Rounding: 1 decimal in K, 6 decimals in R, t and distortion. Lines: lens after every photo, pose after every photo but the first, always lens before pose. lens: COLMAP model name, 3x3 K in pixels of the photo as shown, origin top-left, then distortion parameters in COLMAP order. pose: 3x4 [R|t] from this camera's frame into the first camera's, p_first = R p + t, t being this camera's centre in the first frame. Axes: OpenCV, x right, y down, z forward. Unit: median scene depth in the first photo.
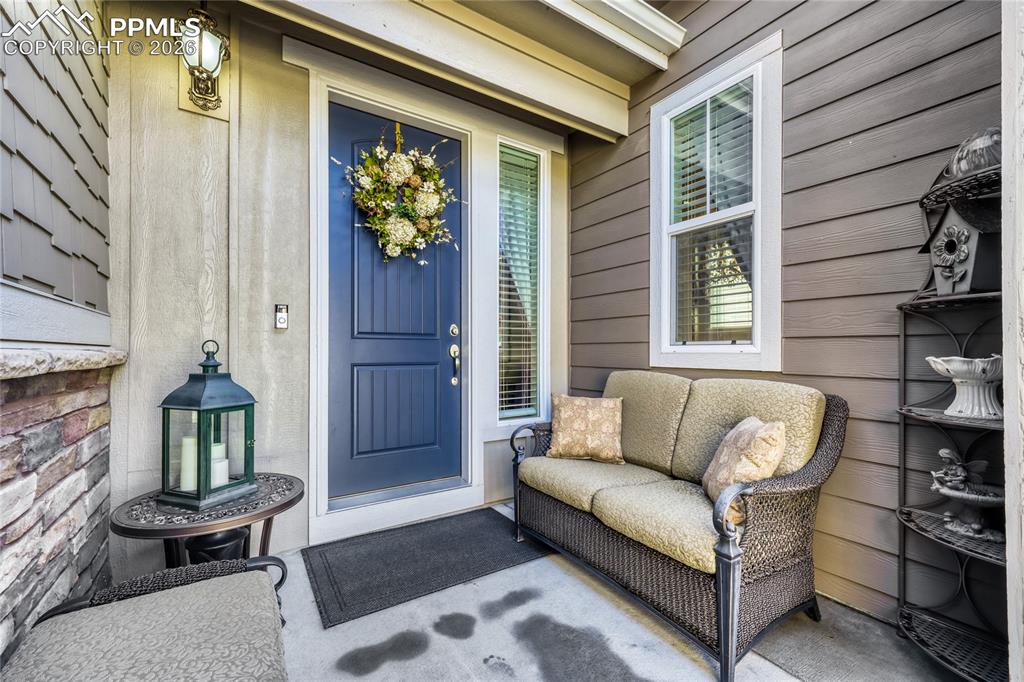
lens RADIAL K [[404.0, 0, 512.0], [0, 404.0, 341.0], [0, 0, 1]] dist [0.000033, -0.000013]
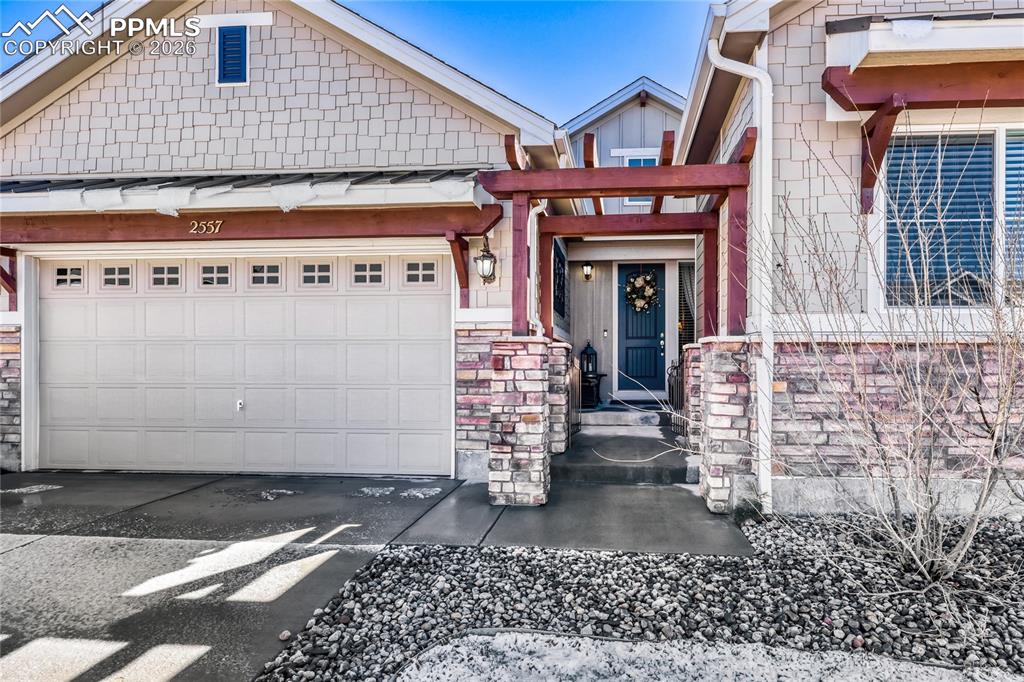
lens RADIAL K [[597.0, 0, 564.0], [0, 597.0, 342.0], [0, 0, 1]] dist [-0.002964, 0.000230]
pose [[0.757338, -0.000418, -0.653023, 2.283487], [0.005804, 0.999965, 0.006091, -0.012686], [0.652997, -0.008403, 0.757314, -2.842424]]
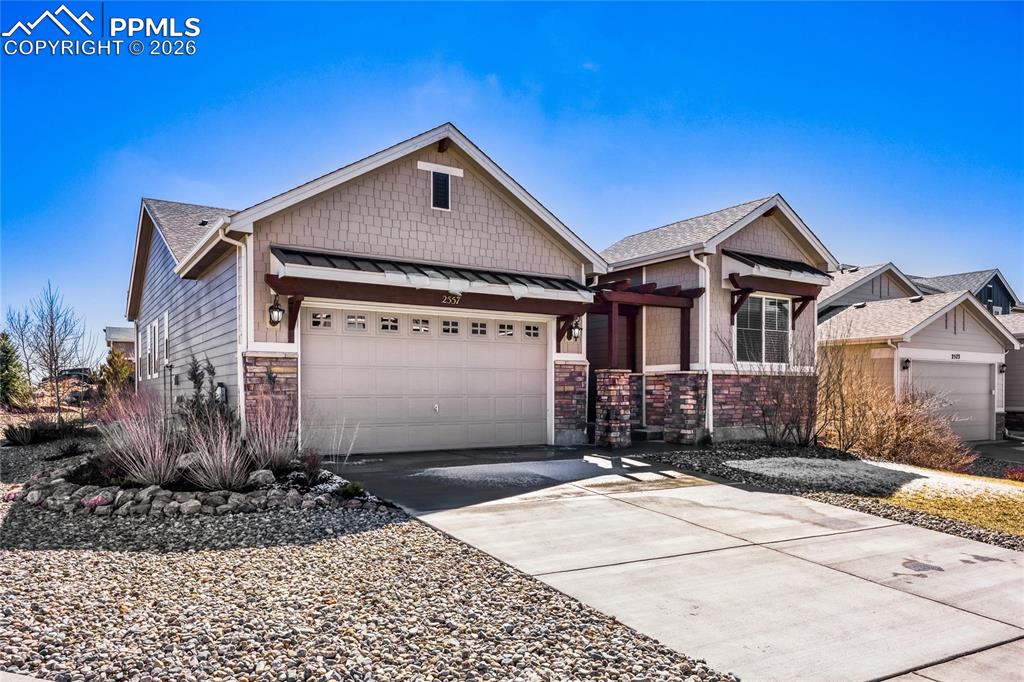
lens RADIAL K [[728.5, 0, 512.0], [0, 728.5, 341.0], [0, 0, 1]] dist [-0.000239, 0.000373]
pose [[0.998355, 0.019343, -0.053973, 0.231664], [-0.020941, 0.999354, -0.029203, -0.060731], [0.053373, 0.030285, 0.998115, -6.992364]]
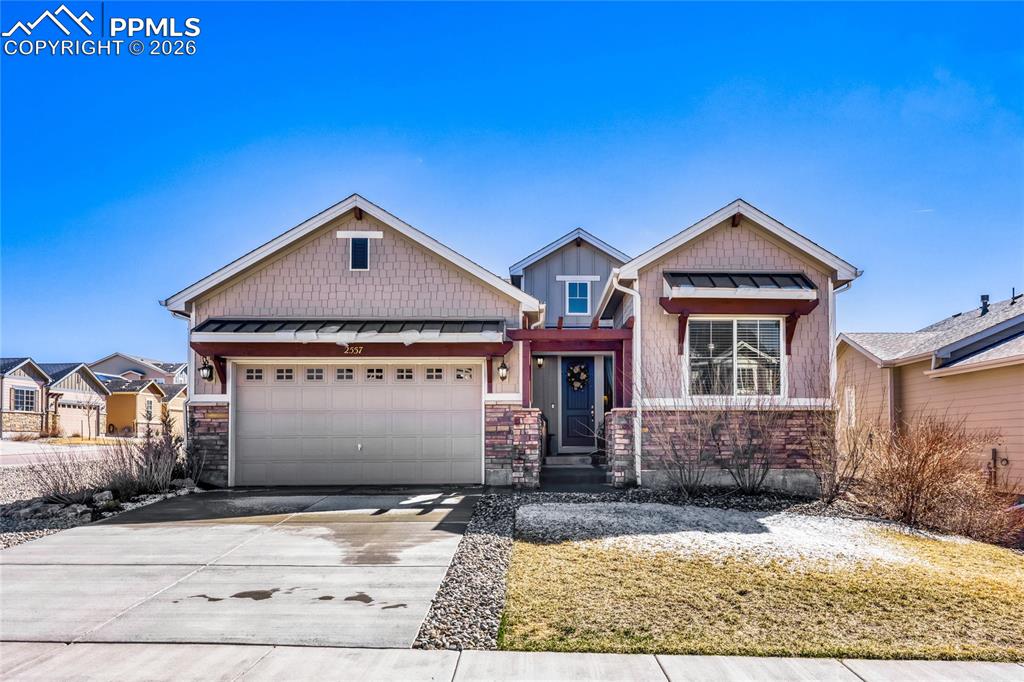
lens RADIAL K [[750.4, 0, 559.7], [0, 750.4, 358.0], [0, 0, 1]] dist [0.000366, -0.000803]
pose [[0.831591, -0.044179, -0.553629, 4.130249], [0.007816, 0.997663, -0.067873, -0.013294], [0.555334, 0.052115, 0.829993, -5.917684]]
